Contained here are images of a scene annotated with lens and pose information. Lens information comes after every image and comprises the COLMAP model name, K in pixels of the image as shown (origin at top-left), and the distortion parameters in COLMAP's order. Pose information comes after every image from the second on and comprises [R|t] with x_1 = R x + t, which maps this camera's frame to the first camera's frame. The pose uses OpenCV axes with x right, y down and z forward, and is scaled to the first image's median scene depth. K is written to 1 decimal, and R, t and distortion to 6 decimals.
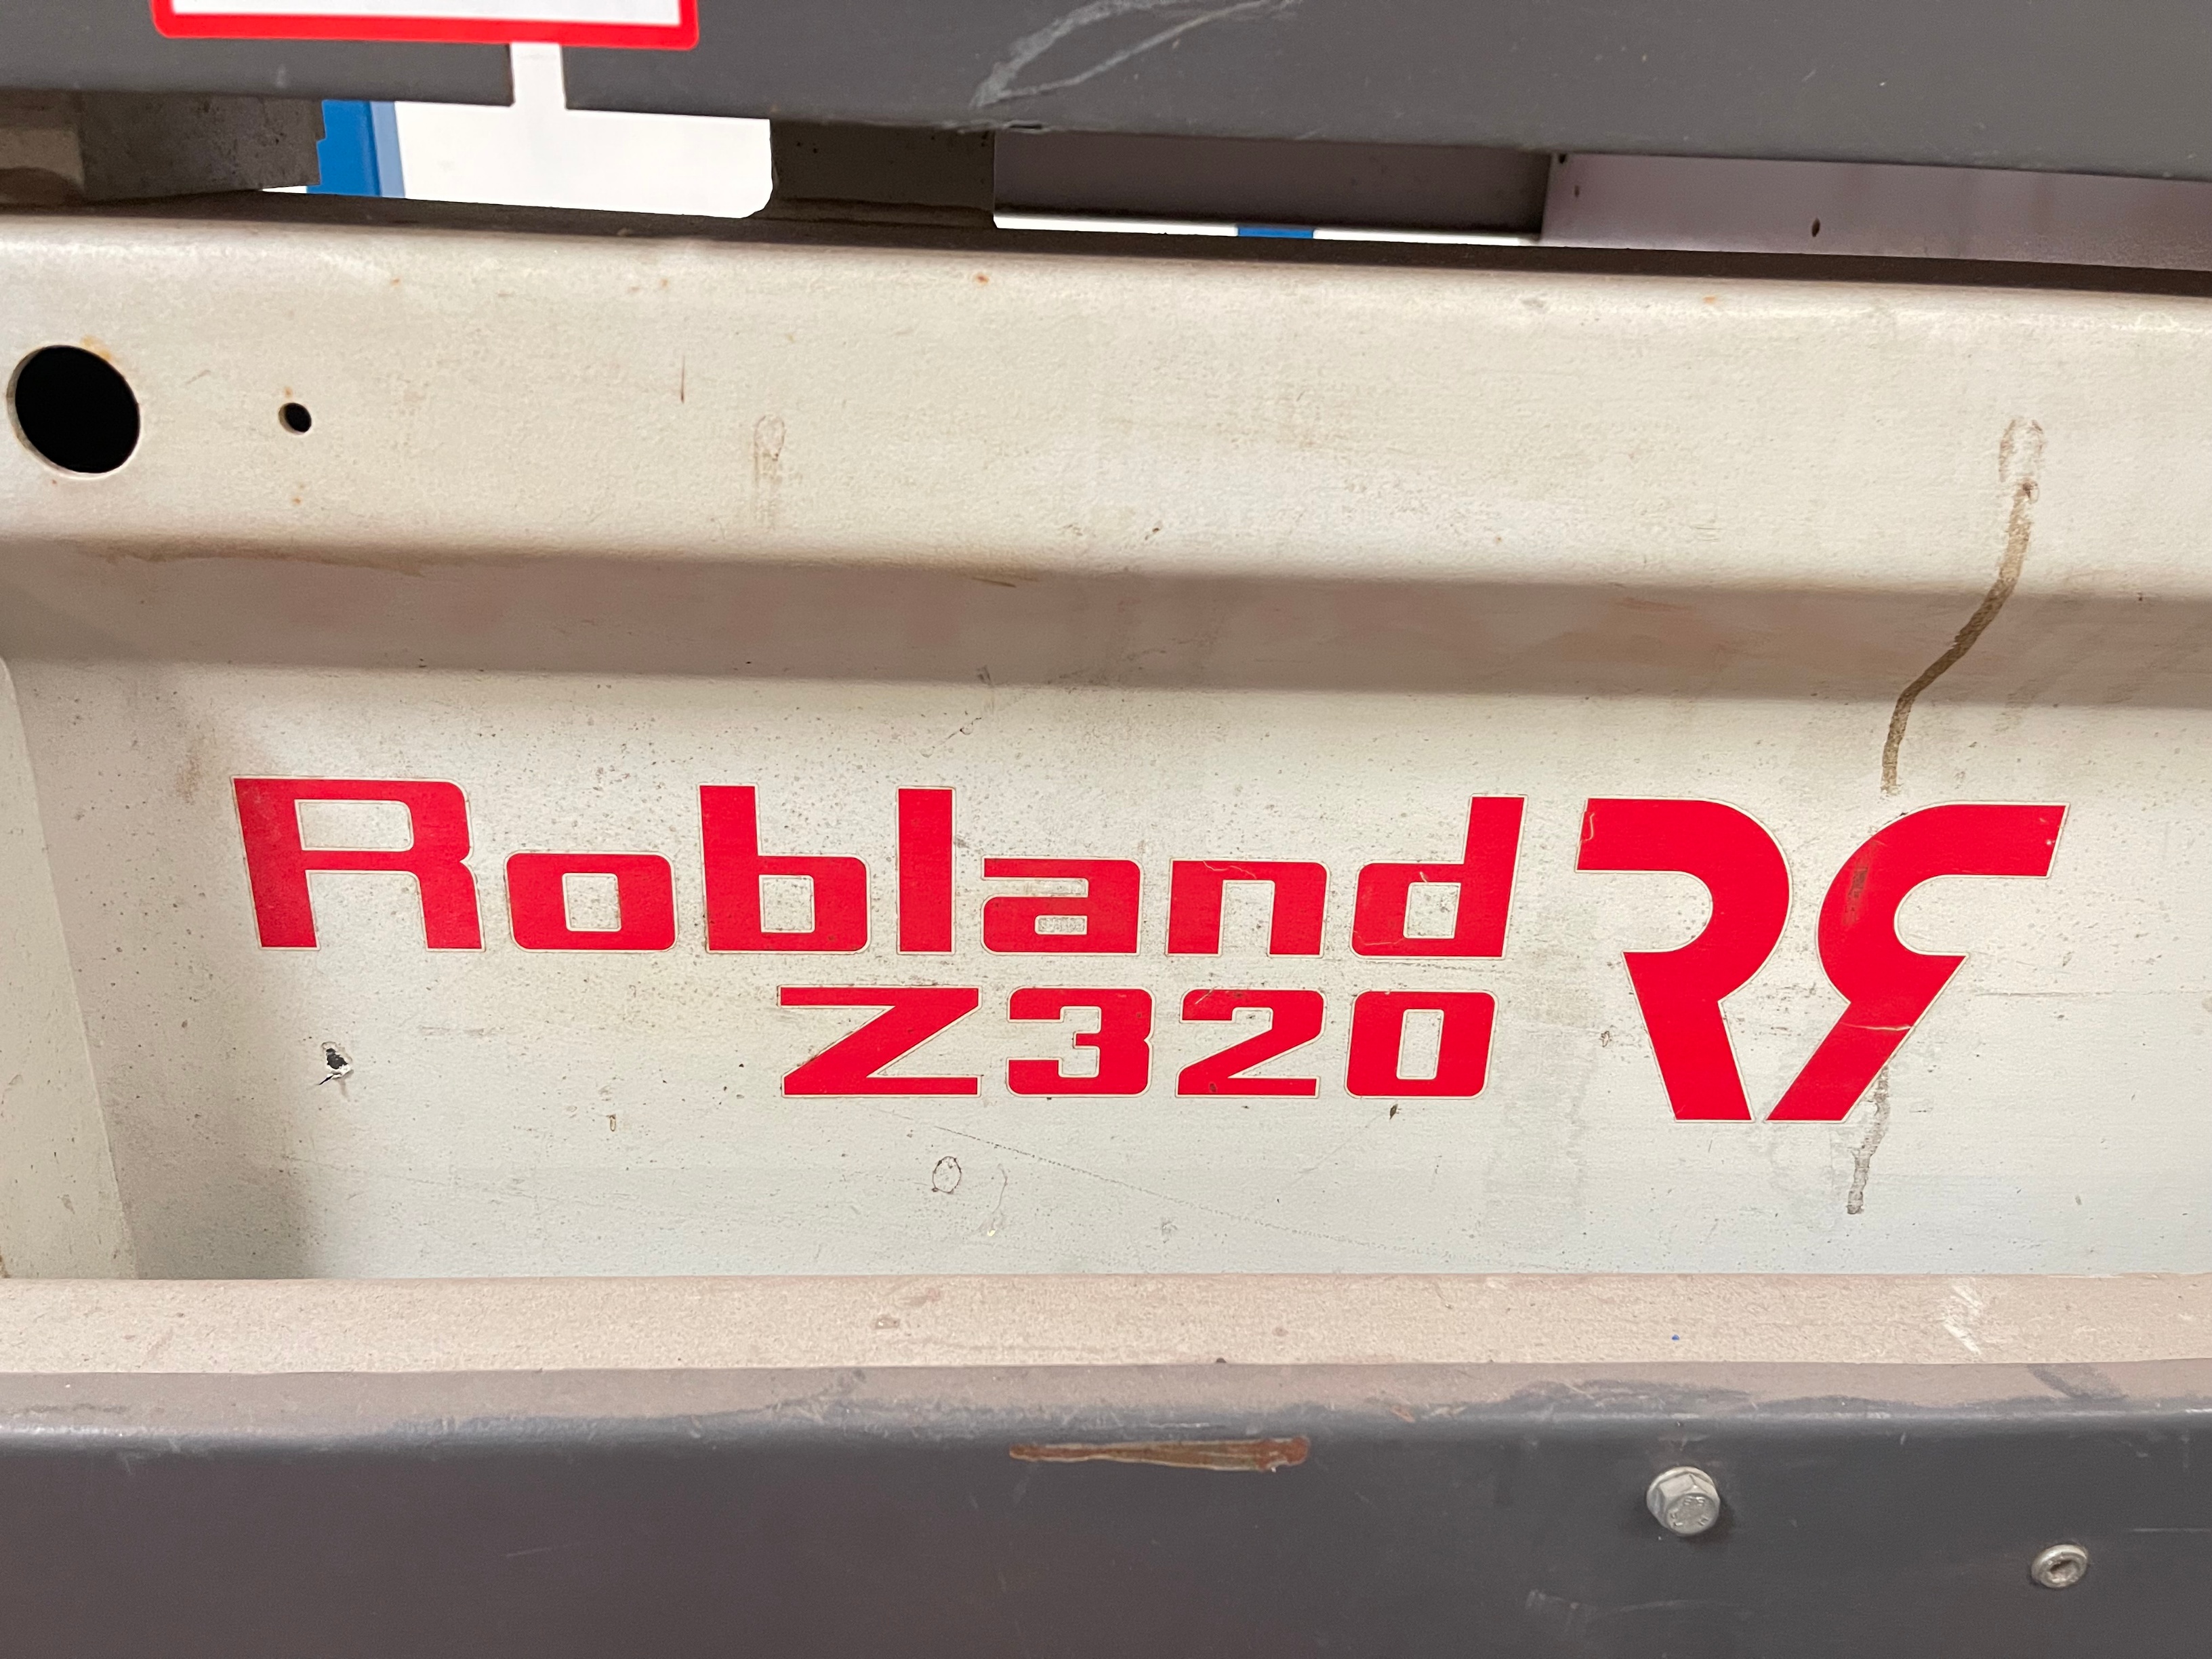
lens RADIAL K [[1686.7, 0, 1107.0], [0, 1686.7, 827.0], [0, 0, 1]] dist [0.045052, -0.009776]
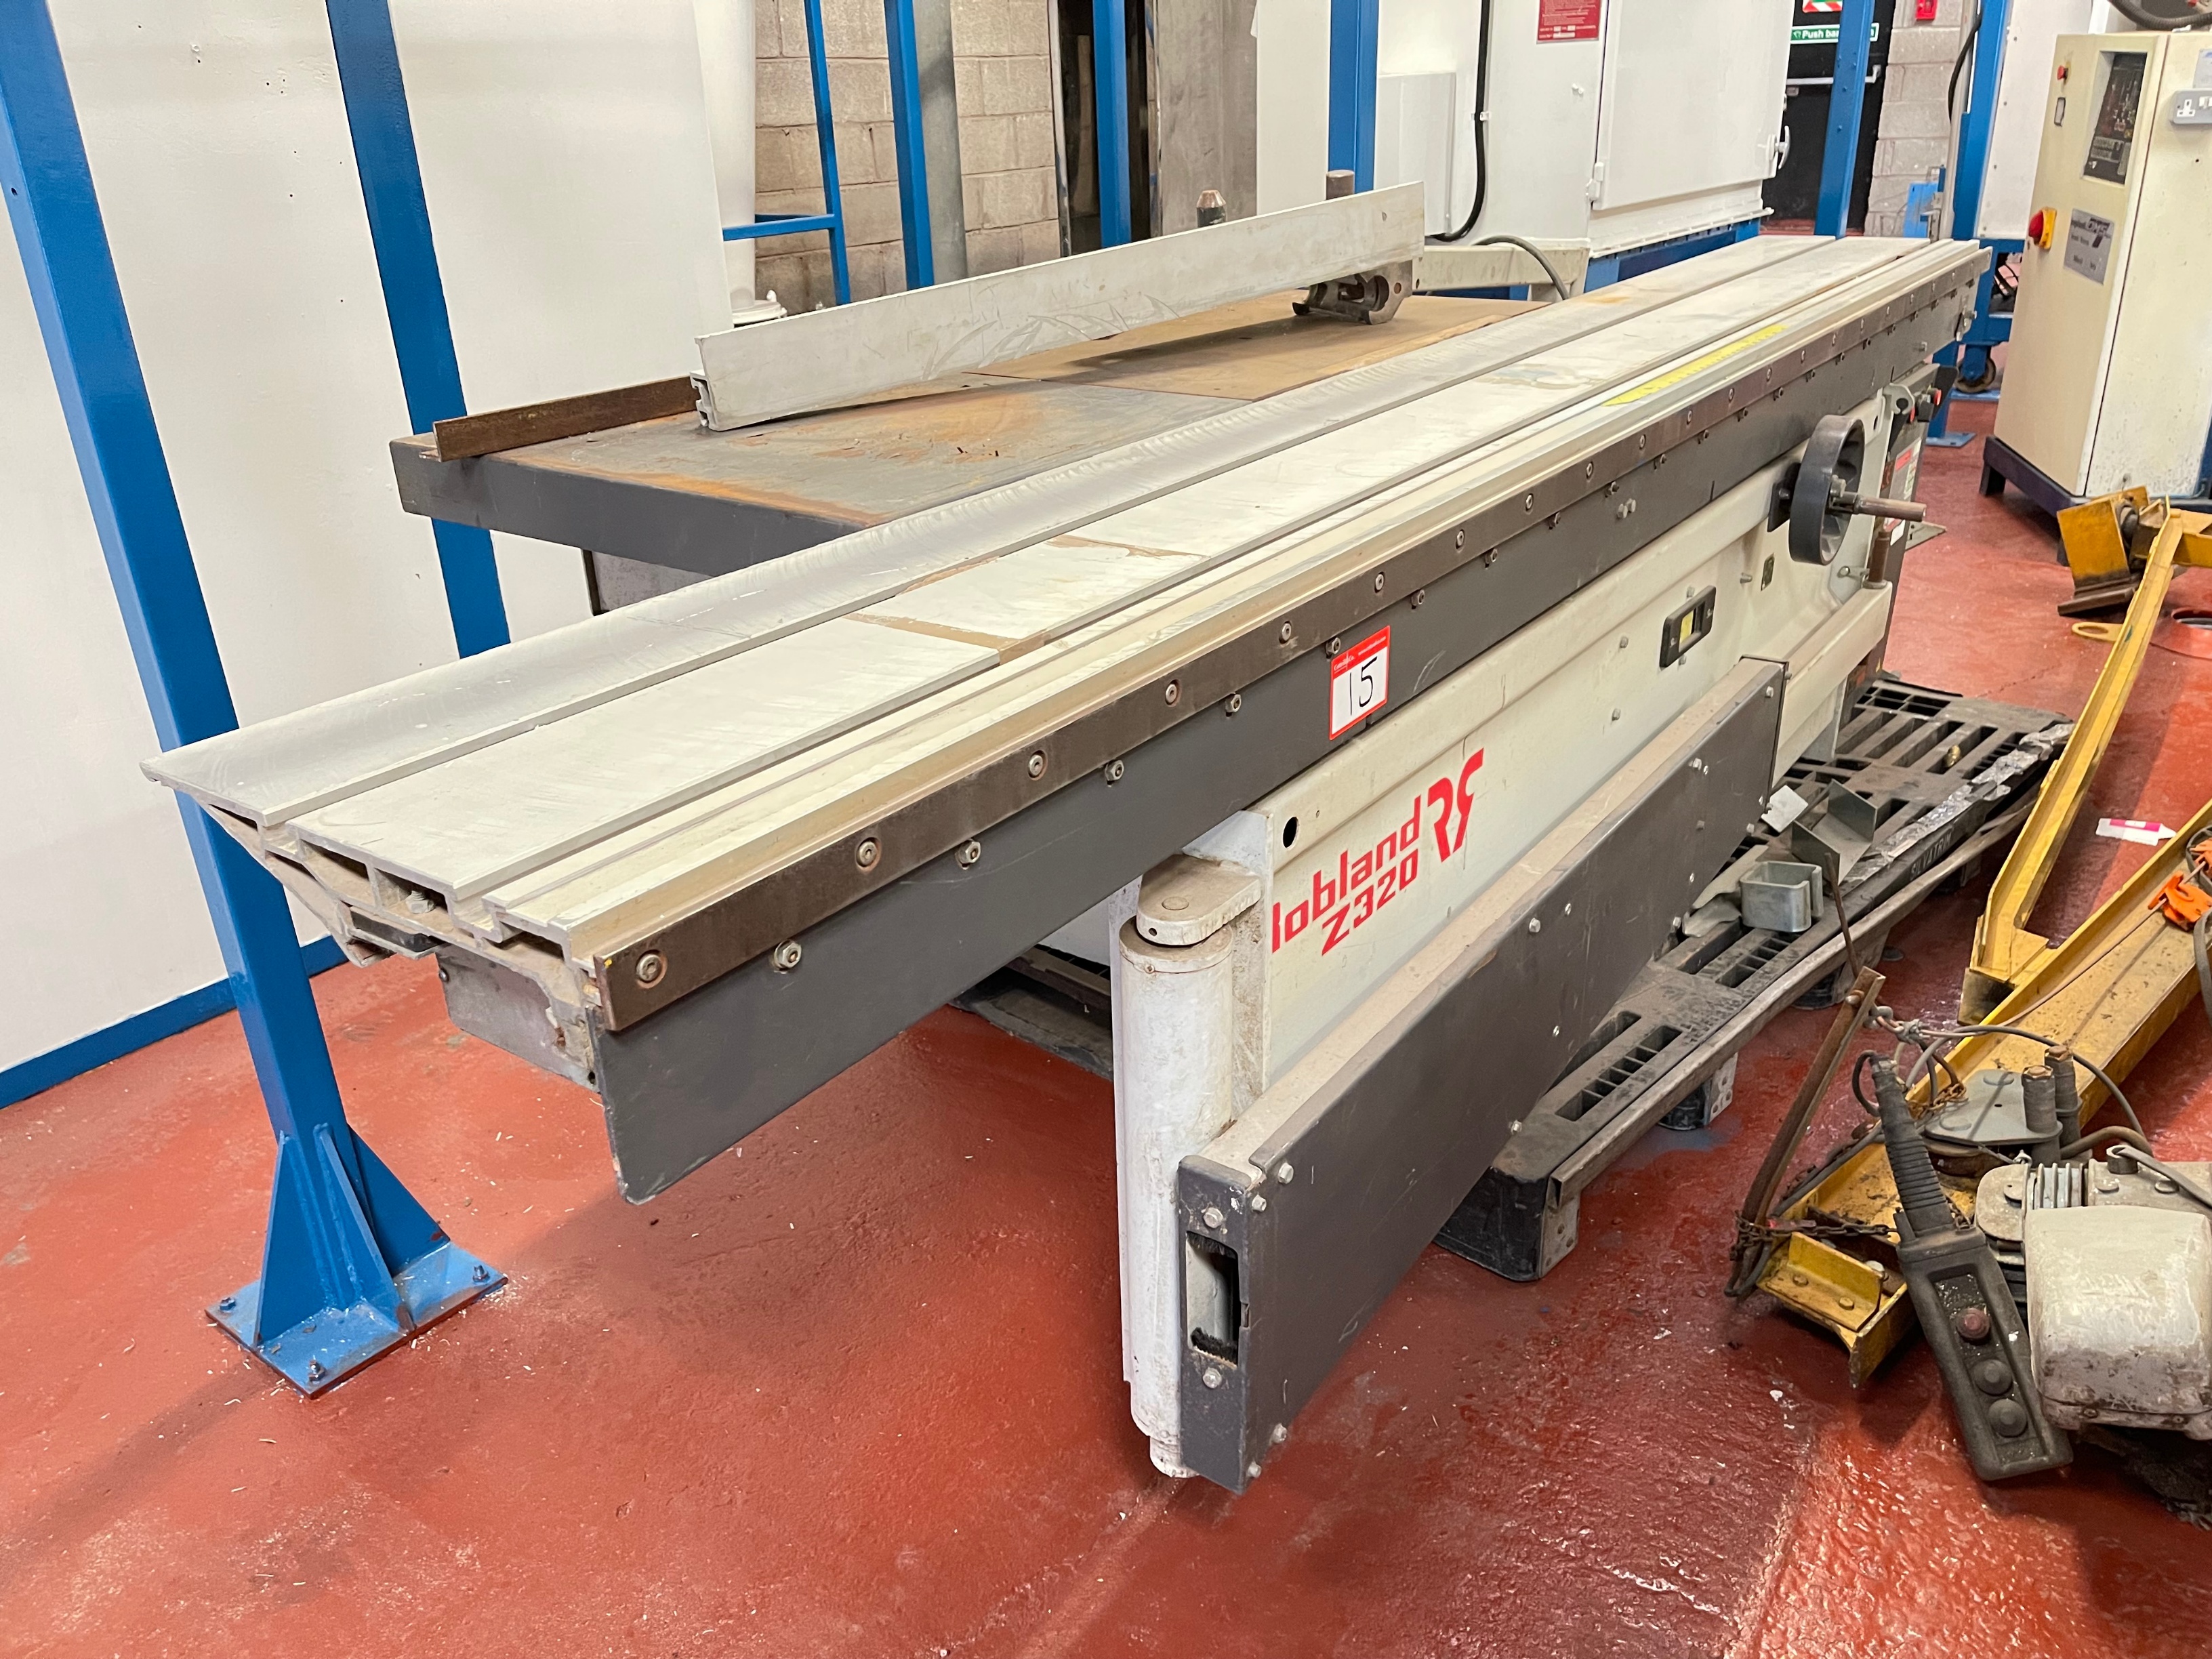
lens RADIAL K [[1686.7, 0, 1106.7], [0, 1686.7, 832.6], [0, 0, 1]] dist [0.045052, -0.009776]
pose [[0.625014, -0.375858, 0.684170, -2.692817], [0.348541, 0.918604, 0.186243, -0.851064], [-0.698482, 0.122057, 0.705142, -1.106965]]
